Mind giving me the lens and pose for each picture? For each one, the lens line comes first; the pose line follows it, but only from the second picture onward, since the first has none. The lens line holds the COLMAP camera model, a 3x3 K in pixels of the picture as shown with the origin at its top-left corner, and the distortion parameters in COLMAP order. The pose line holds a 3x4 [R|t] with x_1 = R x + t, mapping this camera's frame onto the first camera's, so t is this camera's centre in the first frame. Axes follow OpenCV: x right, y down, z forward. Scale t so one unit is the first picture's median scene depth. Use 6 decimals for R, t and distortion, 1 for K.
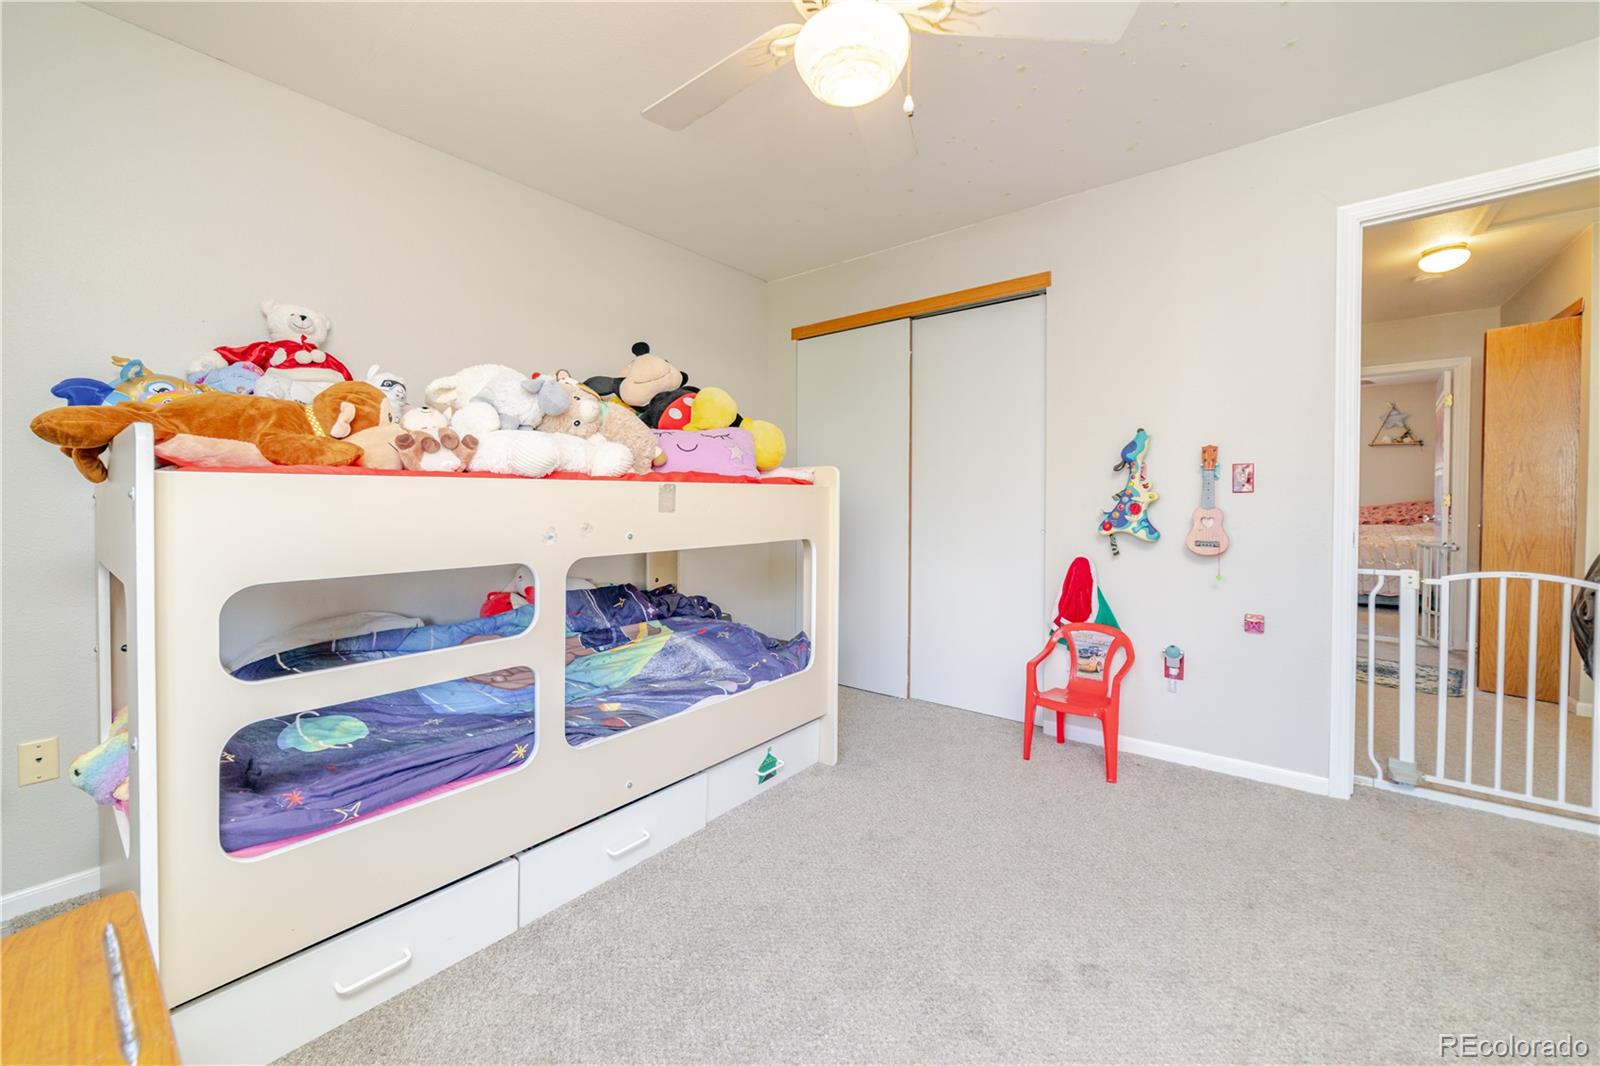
lens RADIAL K [[627.0, 0, 799.1], [0, 627.0, 525.1], [0, 0, 1]] dist [0.000314, 0.003755]
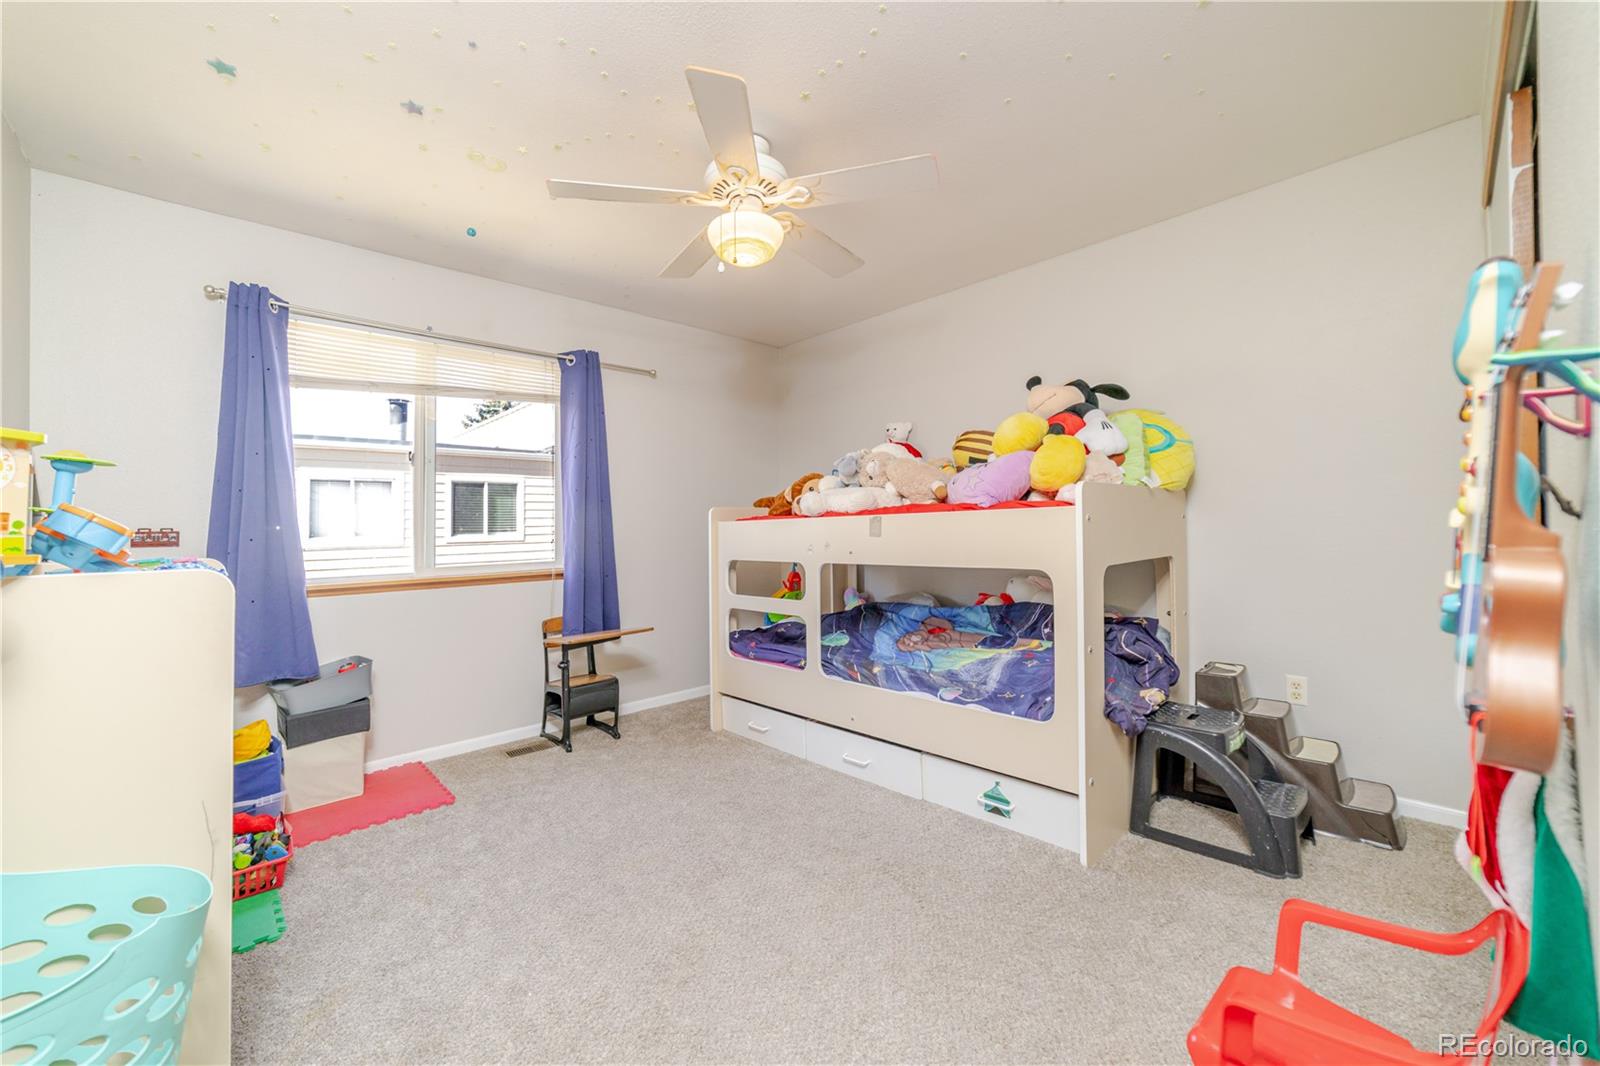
lens RADIAL K [[627.0, 0, 800.3], [0, 627.0, 528.2], [0, 0, 1]] dist [0.000314, 0.003755]
pose [[-0.124561, -0.001874, -0.992210, 1.271365], [-0.019530, 0.999809, 0.000563, -0.039054], [0.992020, 0.019448, -0.124574, 1.089659]]
